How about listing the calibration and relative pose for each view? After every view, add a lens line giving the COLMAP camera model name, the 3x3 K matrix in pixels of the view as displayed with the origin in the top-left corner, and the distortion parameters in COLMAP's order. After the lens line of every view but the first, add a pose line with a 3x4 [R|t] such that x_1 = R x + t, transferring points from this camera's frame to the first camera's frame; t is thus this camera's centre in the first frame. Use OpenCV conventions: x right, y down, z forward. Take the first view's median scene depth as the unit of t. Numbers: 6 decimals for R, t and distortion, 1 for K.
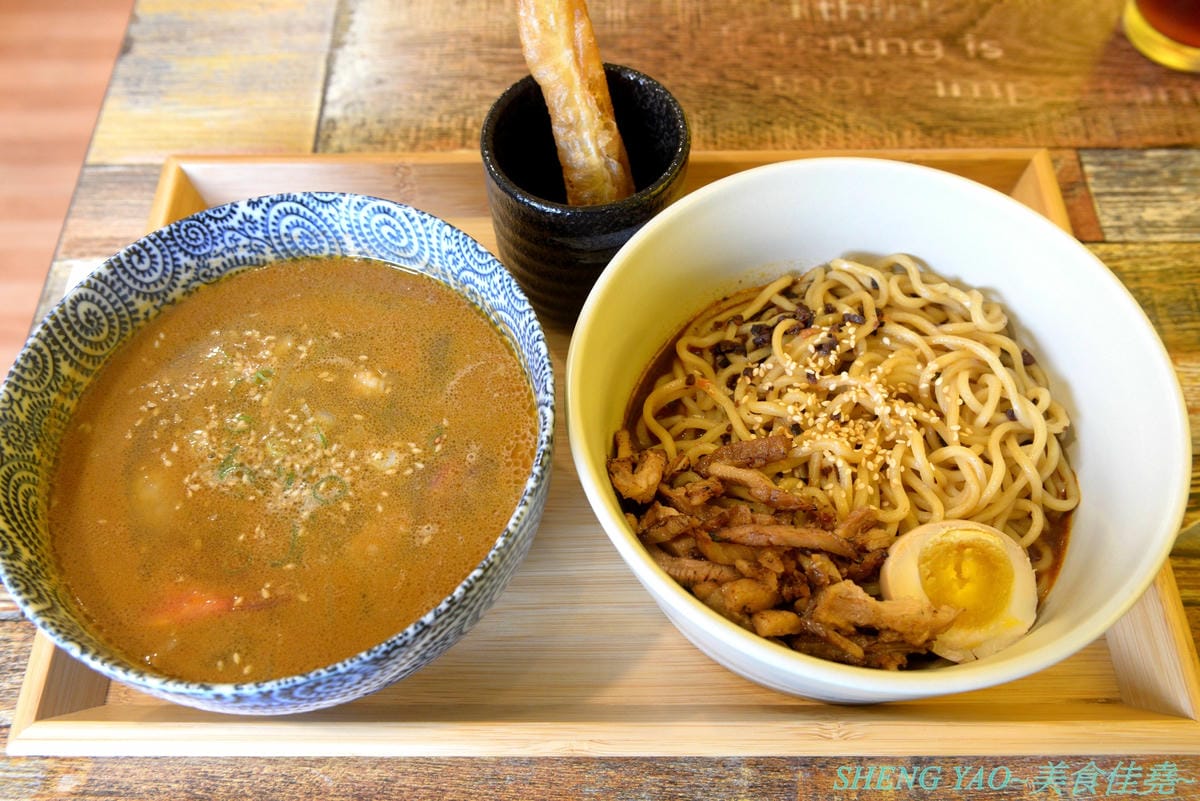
lens RADIAL K [[1078.7, 0, 600.0], [0, 1078.7, 400.5], [0, 0, 1]] dist [-0.000364, 0.003544]
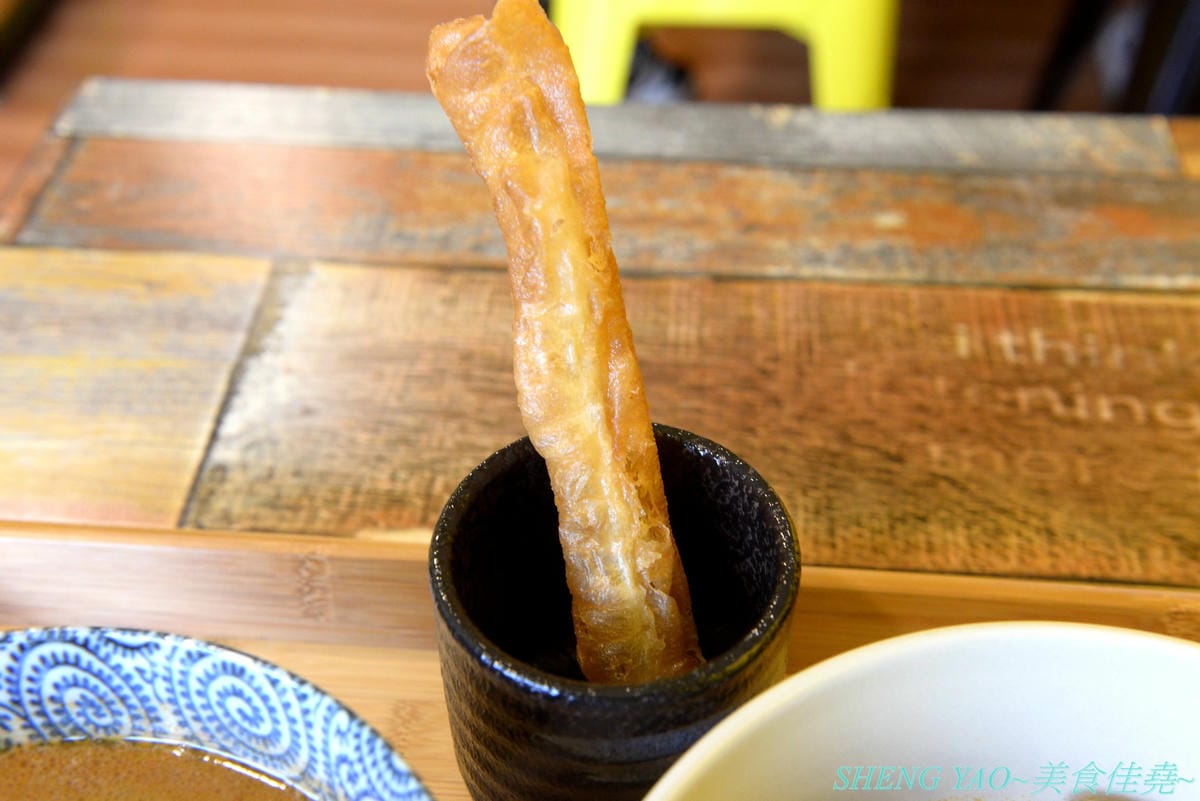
lens RADIAL K [[1423.3, 0, 600.0], [0, 1423.3, 400.5], [0, 0, 1]] dist [0.087913, 0.006171]
pose [[0.997068, 0.063822, -0.042208, 0.005294], [-0.072838, 0.960646, -0.268057, -0.116893], [0.023439, 0.270346, 0.962478, 0.250776]]
